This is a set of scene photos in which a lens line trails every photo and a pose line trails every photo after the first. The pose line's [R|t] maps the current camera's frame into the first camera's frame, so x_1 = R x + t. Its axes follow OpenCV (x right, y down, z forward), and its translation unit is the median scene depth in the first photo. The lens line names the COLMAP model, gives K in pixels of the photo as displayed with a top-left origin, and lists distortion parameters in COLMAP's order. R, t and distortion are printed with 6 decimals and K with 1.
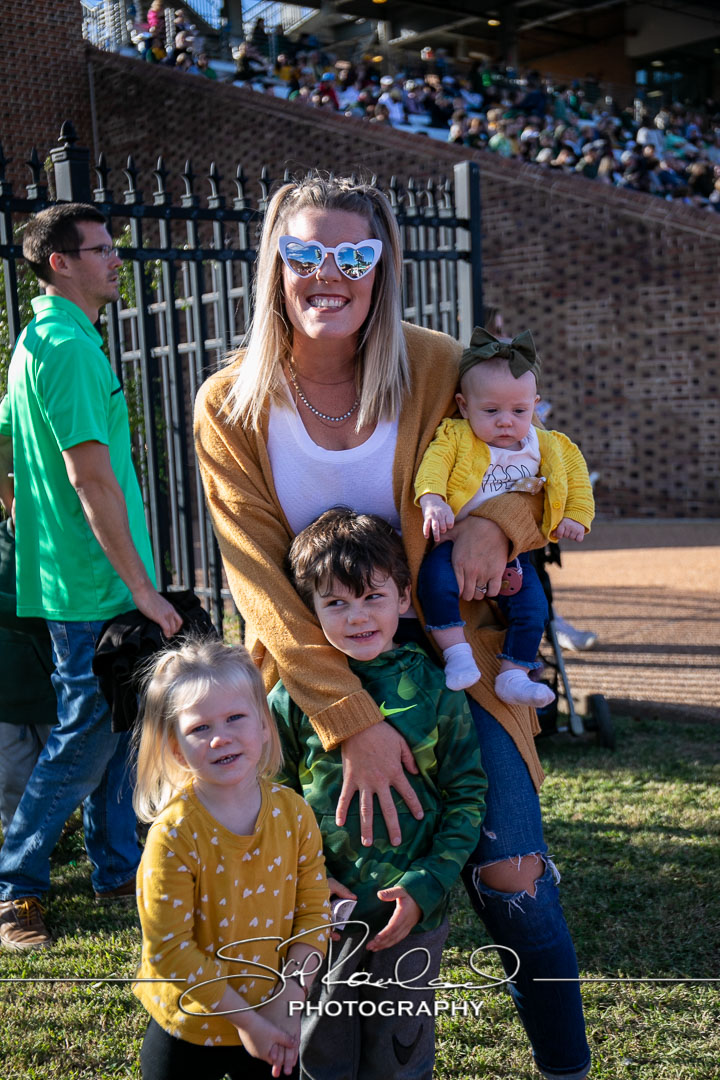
lens RADIAL K [[1339.9, 0, 381.8], [0, 1339.9, 546.3], [0, 0, 1]] dist [0.043100, 0.000000]
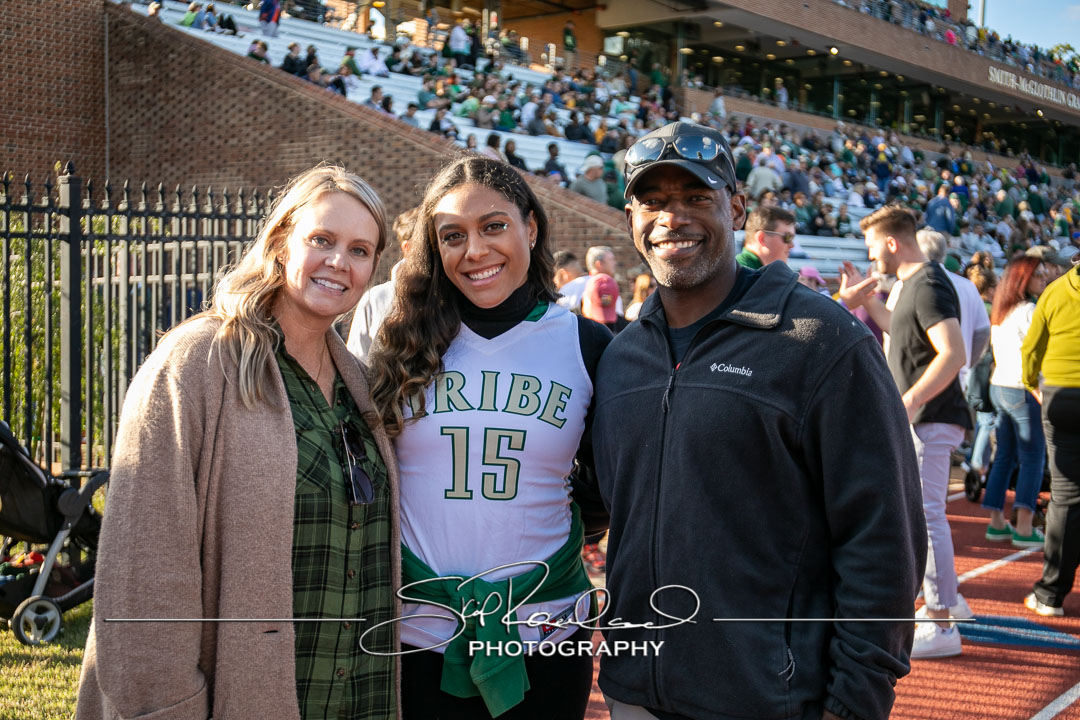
lens RADIAL K [[1281.3, 0, 537.3], [0, 1281.3, 350.6], [0, 0, 1]] dist [0.045258, 0.000000]
pose [[0.990412, 0.061464, 0.123714, 0.044821], [-0.051673, 0.995386, -0.080855, 0.007240], [-0.128113, 0.073688, 0.989018, -0.182672]]
